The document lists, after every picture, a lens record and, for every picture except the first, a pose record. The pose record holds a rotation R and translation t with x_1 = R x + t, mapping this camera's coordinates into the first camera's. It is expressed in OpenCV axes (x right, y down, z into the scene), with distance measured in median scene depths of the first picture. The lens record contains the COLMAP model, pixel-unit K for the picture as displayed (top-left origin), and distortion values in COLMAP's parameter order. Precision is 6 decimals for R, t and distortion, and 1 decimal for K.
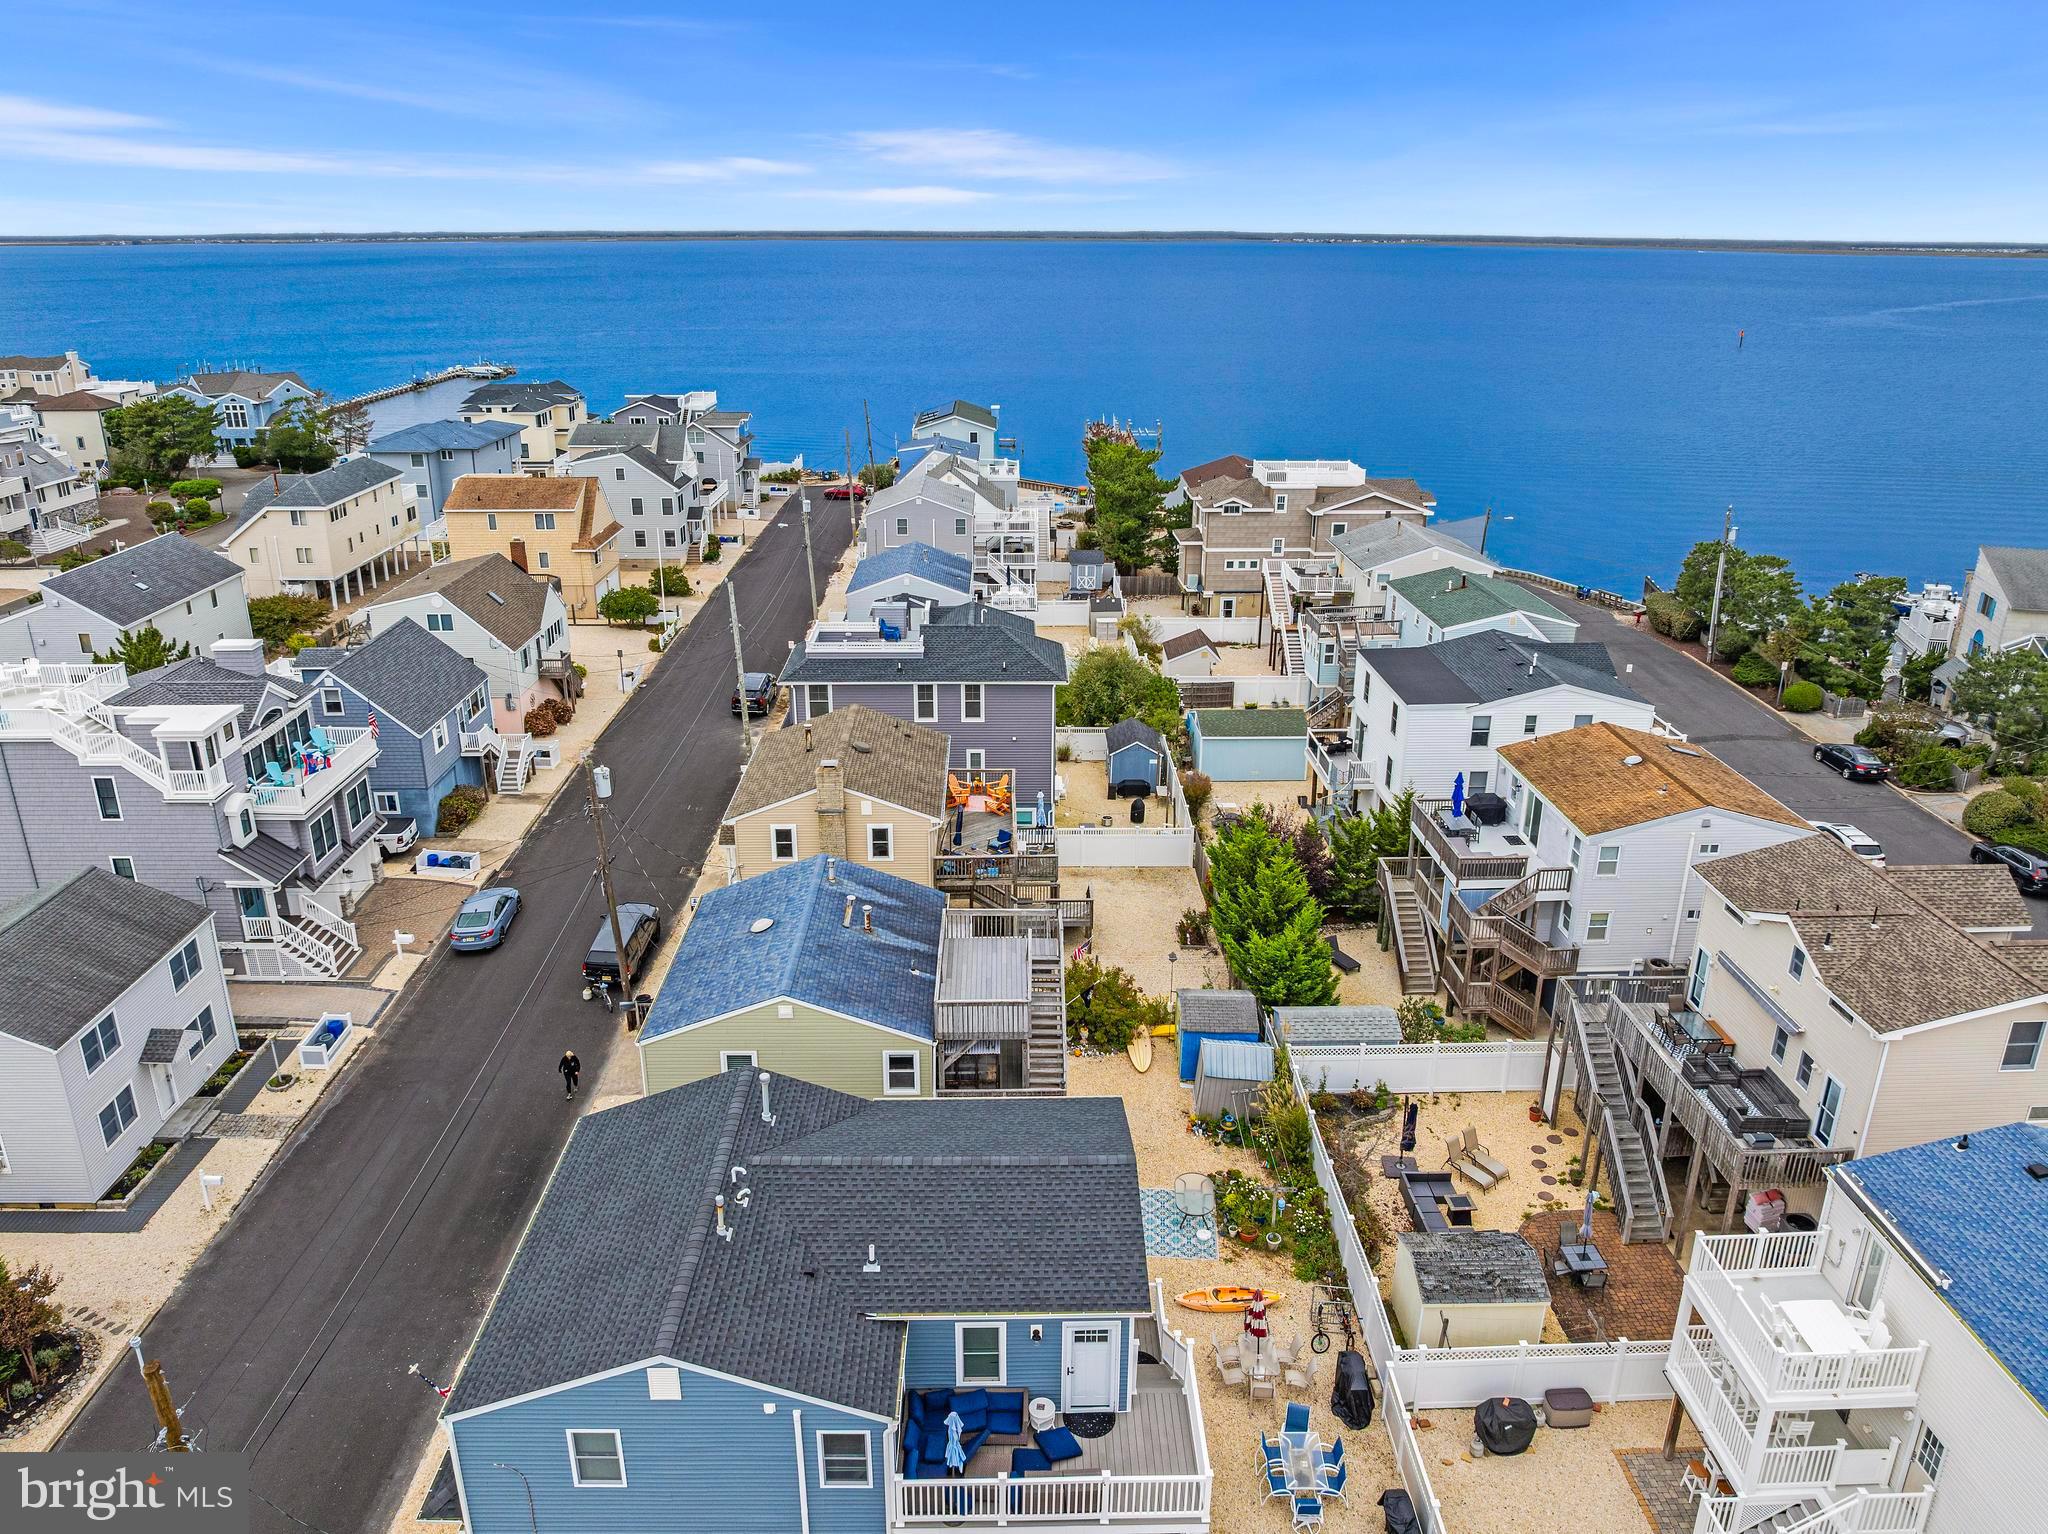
lens RADIAL K [[1448.8, 0, 1041.8], [0, 1448.8, 753.7], [0, 0, 1]] dist [-0.035823, -0.006335]
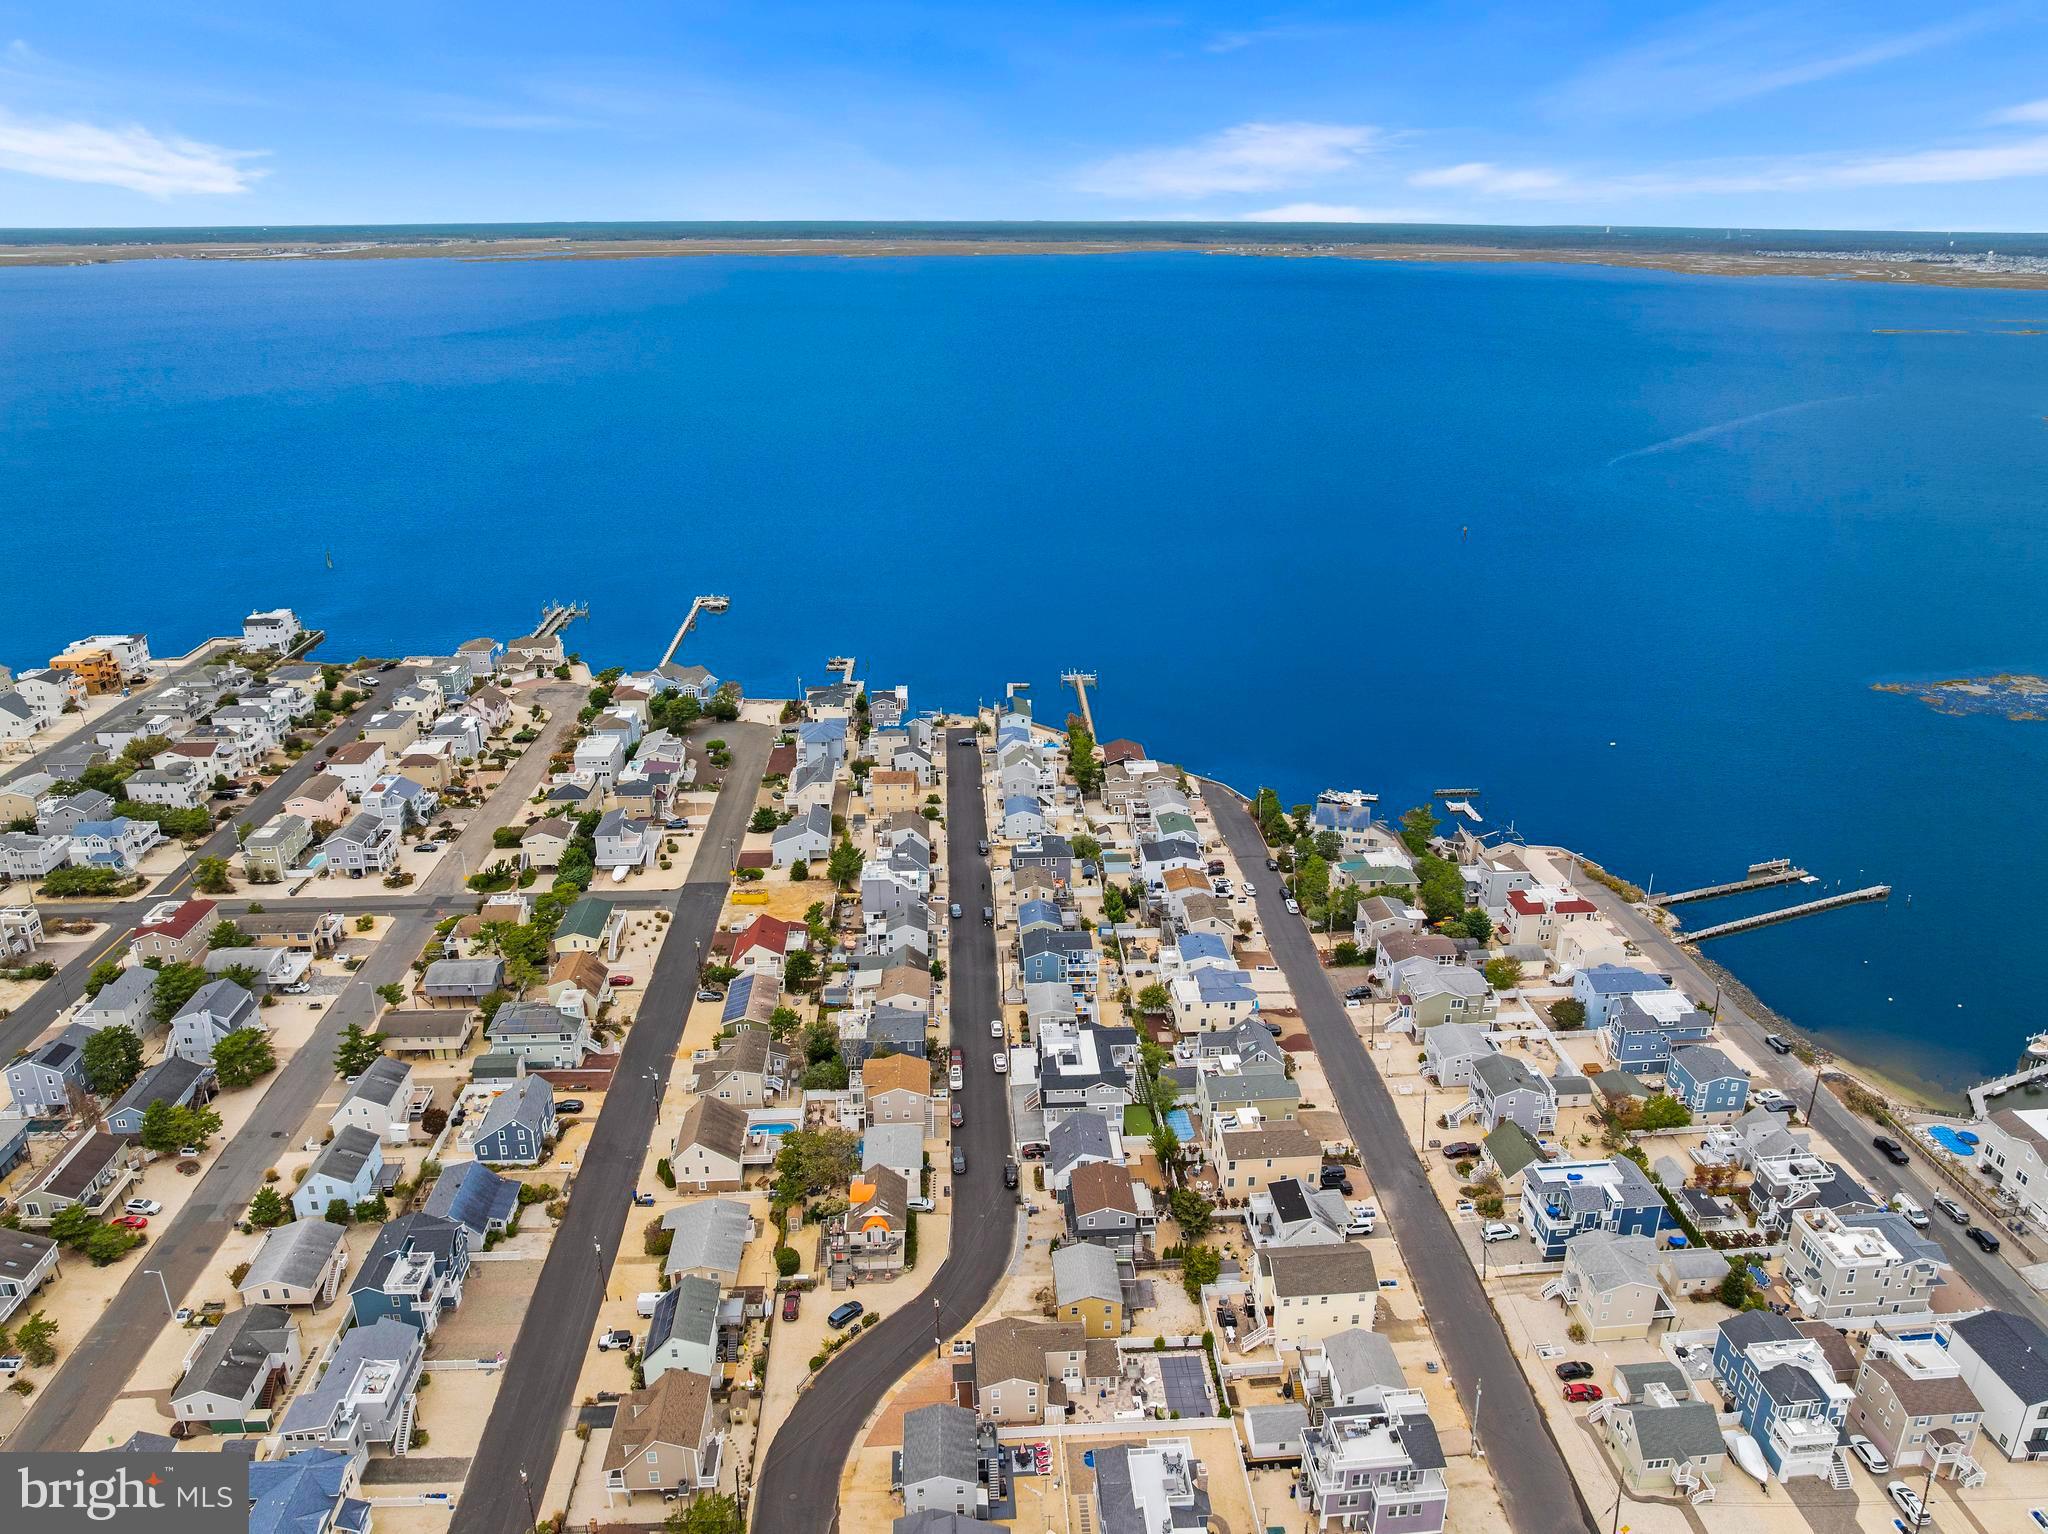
lens RADIAL K [[1448.8, 0, 1037.0], [0, 1448.8, 774.0], [0, 0, 1]] dist [-0.035823, -0.006335]
pose [[0.999315, -0.015756, 0.033474, -0.251129], [0.014925, 0.999578, 0.024941, -0.429220], [-0.033853, -0.024425, 0.999128, -3.593071]]
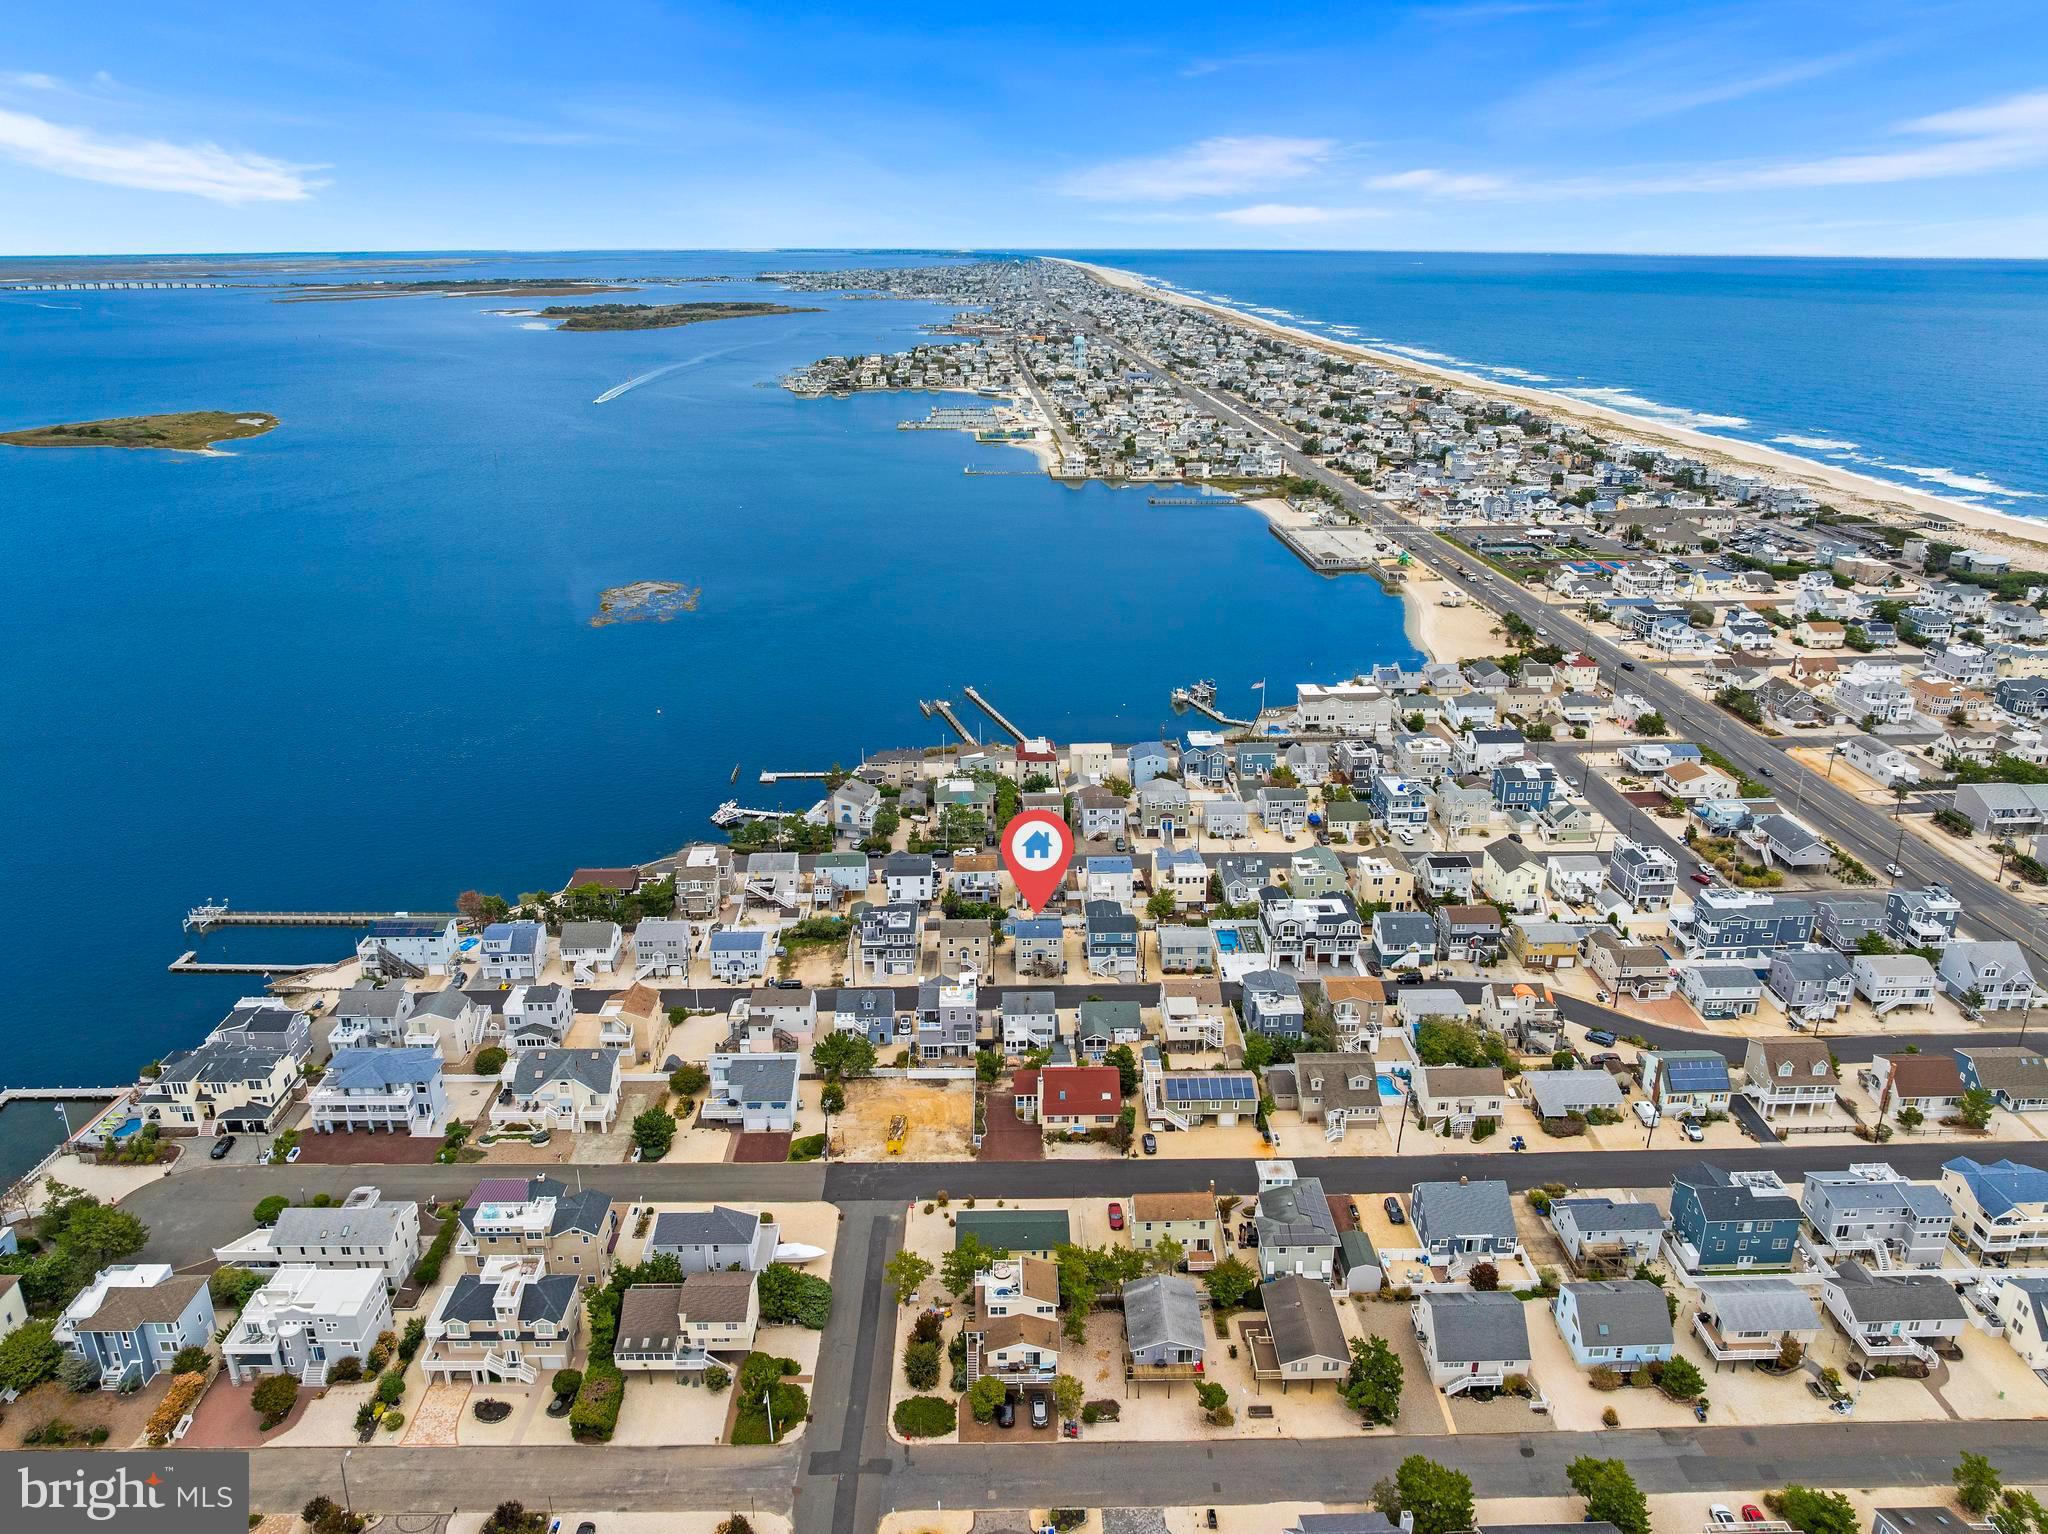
lens RADIAL K [[1448.8, 0, 1014.5], [0, 1448.8, 761.2], [0, 0, 1]] dist [-0.035823, -0.006335]
pose [[0.009193, -0.347250, 0.937728, -3.973115], [0.341148, 0.882594, 0.323489, -1.765286], [-0.939965, 0.316930, 0.126577, 0.022094]]
